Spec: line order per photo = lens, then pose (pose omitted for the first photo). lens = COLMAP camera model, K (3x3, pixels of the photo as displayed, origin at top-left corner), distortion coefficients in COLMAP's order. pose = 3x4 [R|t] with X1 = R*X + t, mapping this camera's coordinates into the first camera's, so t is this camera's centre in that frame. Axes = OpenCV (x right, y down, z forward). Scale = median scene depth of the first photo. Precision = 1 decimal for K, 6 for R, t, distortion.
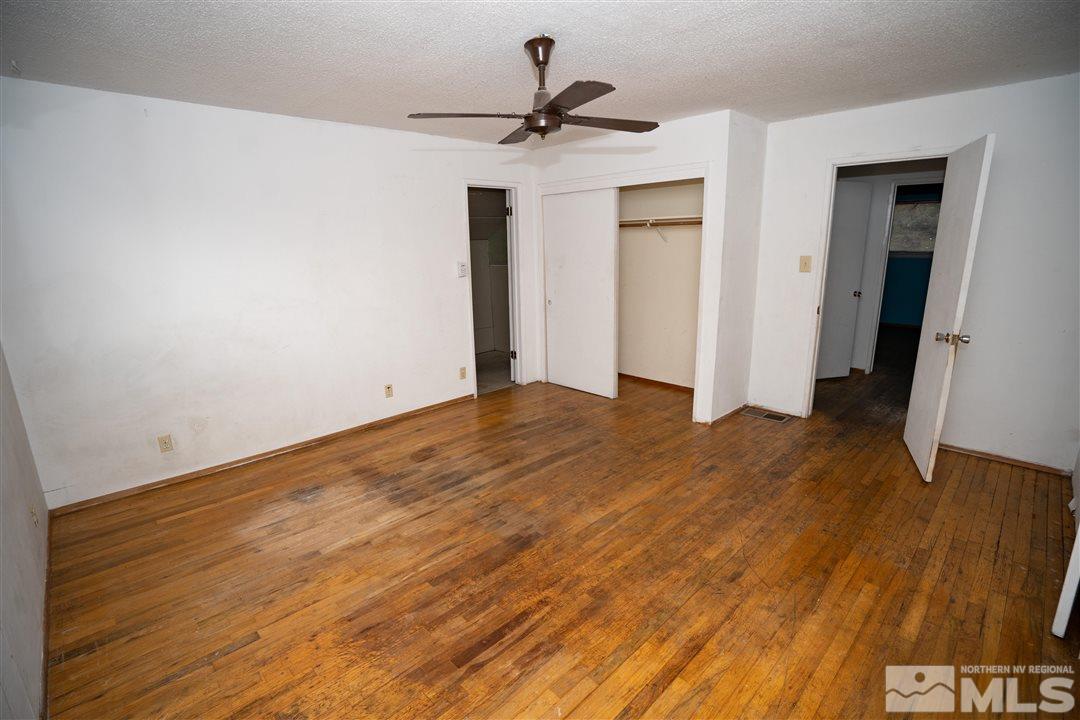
lens RADIAL K [[493.6, 0, 539.9], [0, 493.6, 356.4], [0, 0, 1]] dist [-0.035695, 0.002264]
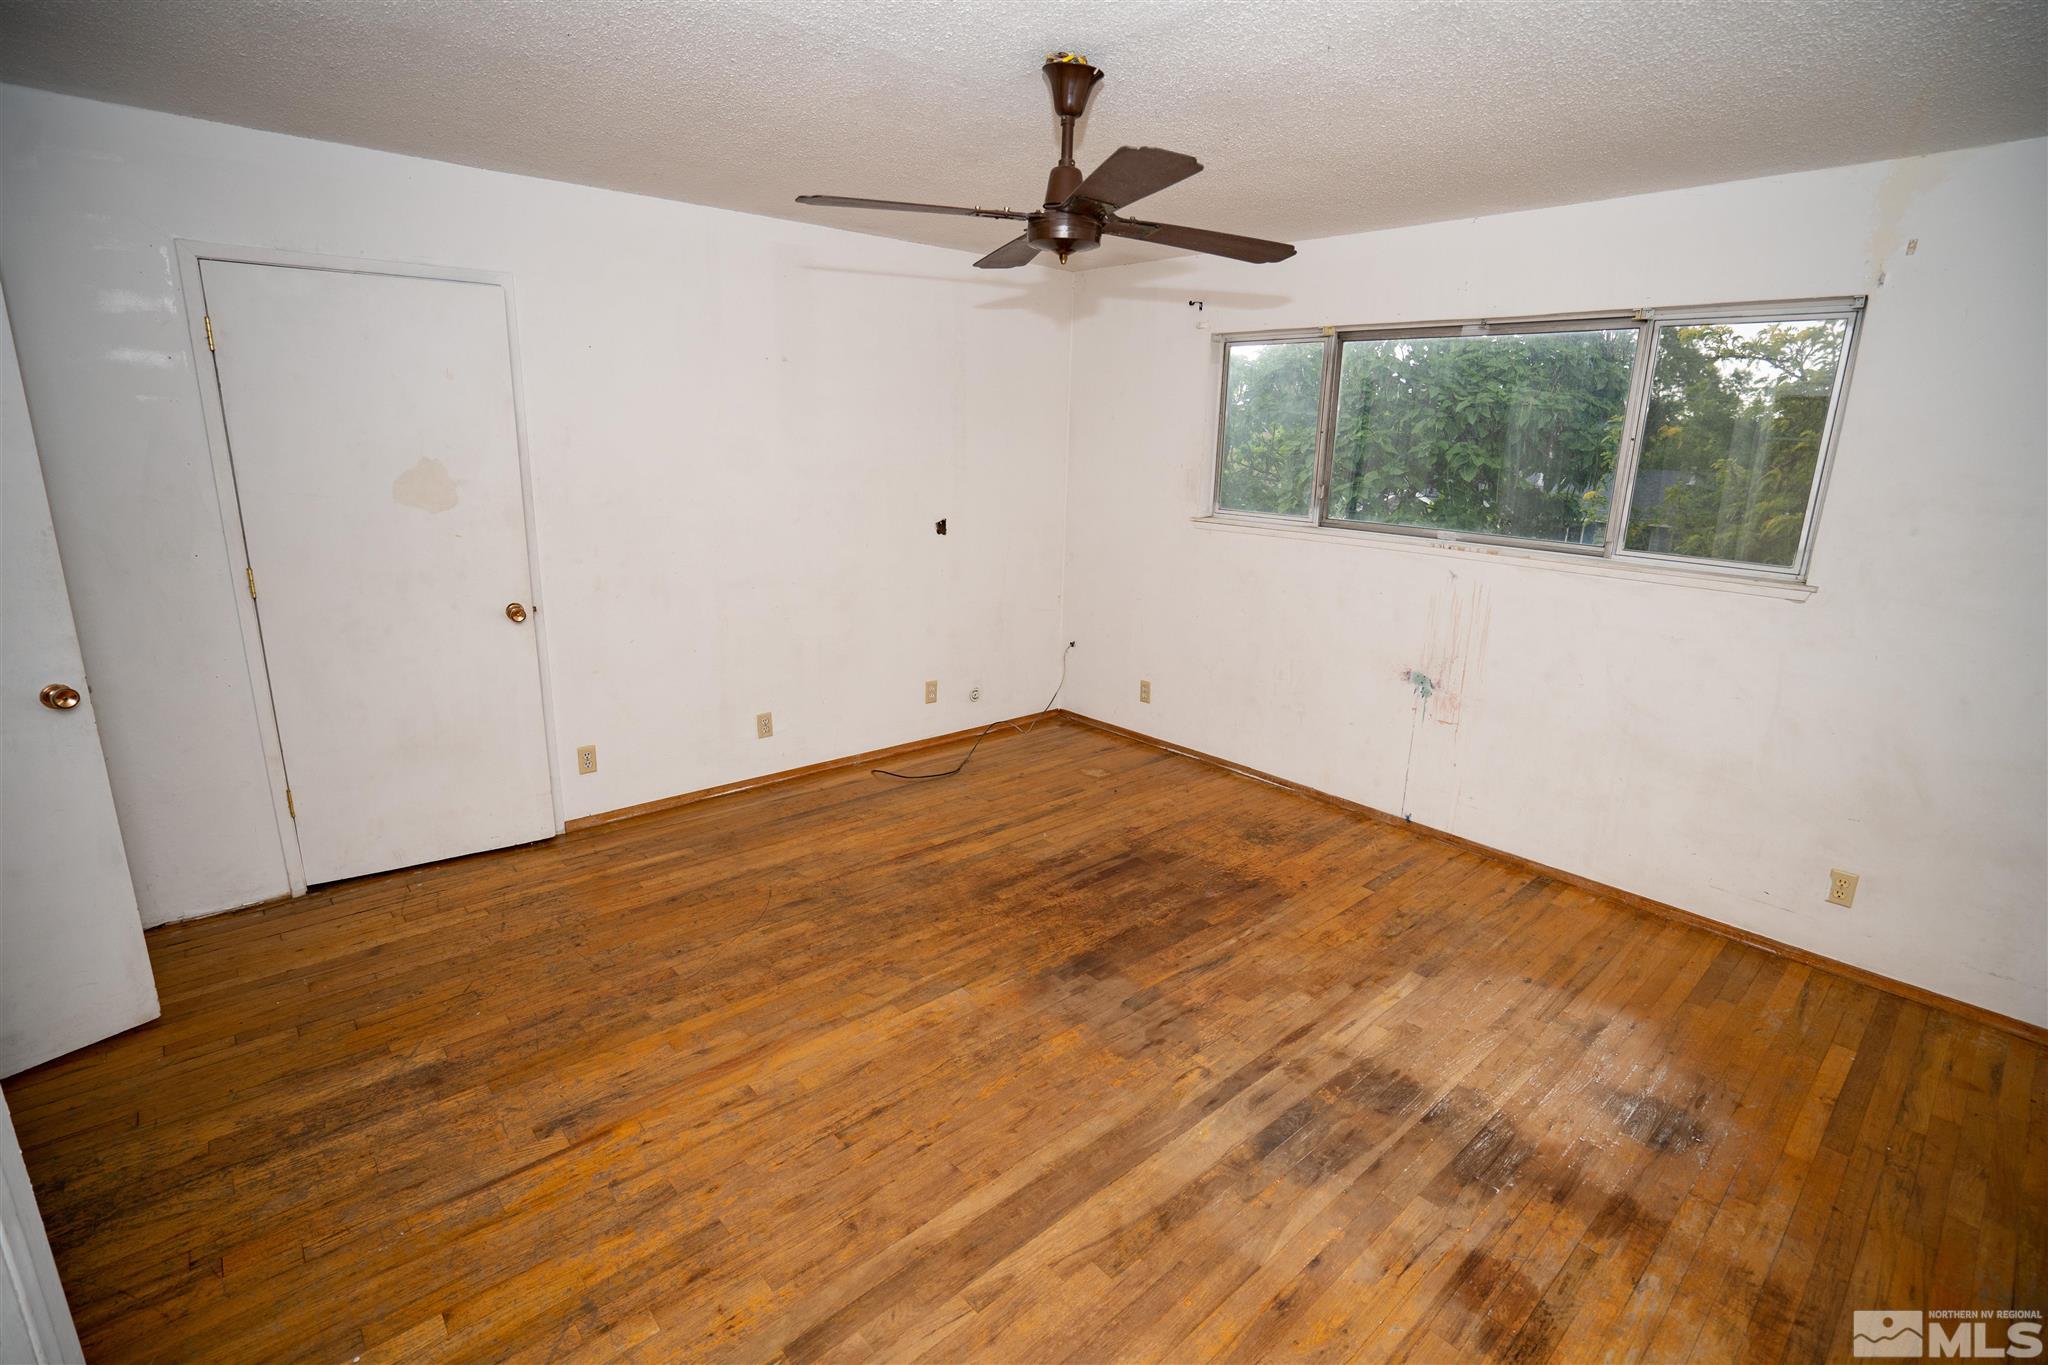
lens RADIAL K [[936.0, 0, 1025.2], [0, 936.0, 679.4], [0, 0, 1]] dist [-0.035695, 0.002264]
pose [[-0.999049, -0.016953, 0.040164, 0.000853], [0.003787, 0.884058, 0.467361, -0.464074], [-0.043431, 0.467069, -0.883154, 1.864313]]
